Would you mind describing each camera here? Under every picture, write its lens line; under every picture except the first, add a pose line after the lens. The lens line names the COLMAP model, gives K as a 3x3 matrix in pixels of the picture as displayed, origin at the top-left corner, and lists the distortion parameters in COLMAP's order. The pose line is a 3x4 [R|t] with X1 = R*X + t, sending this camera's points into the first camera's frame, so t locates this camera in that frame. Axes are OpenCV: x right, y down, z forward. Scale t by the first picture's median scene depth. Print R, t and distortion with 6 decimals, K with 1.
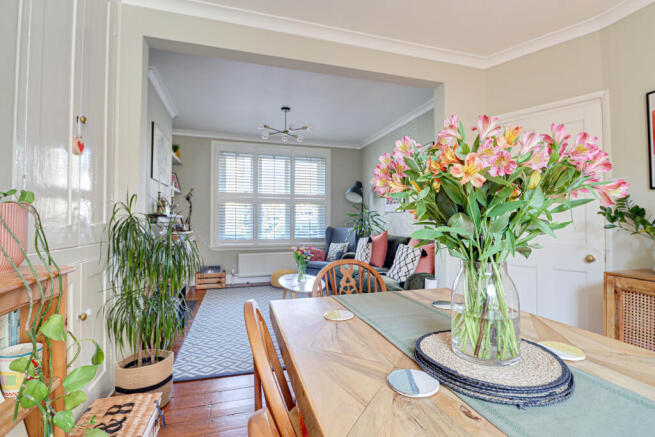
lens RADIAL K [[308.9, 0, 327.5], [0, 308.9, 218.5], [0, 0, 1]] dist [-0.001314, -0.000103]
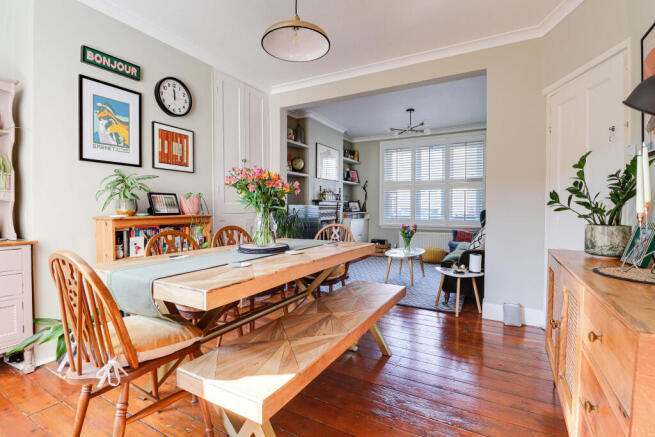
lens RADIAL K [[316.1, 0, 325.0], [0, 316.1, 217.0], [0, 0, 1]] dist [0.000950, -0.015650]
pose [[0.699129, 0.014724, -0.714843, 0.412519], [0.012299, 0.999392, 0.032614, 0.012727], [0.714889, -0.031593, 0.698524, -0.085298]]
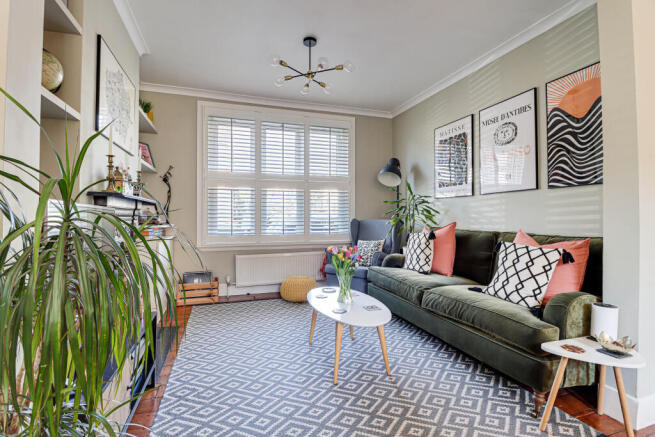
lens RADIAL K [[316.1, 0, 325.0], [0, 316.1, 217.0], [0, 0, 1]] dist [0.000950, -0.015650]
pose [[0.999642, -0.003449, 0.026516, -0.097801], [0.003208, 0.999953, 0.009118, 0.017241], [-0.026546, -0.009029, 0.999607, 0.249319]]
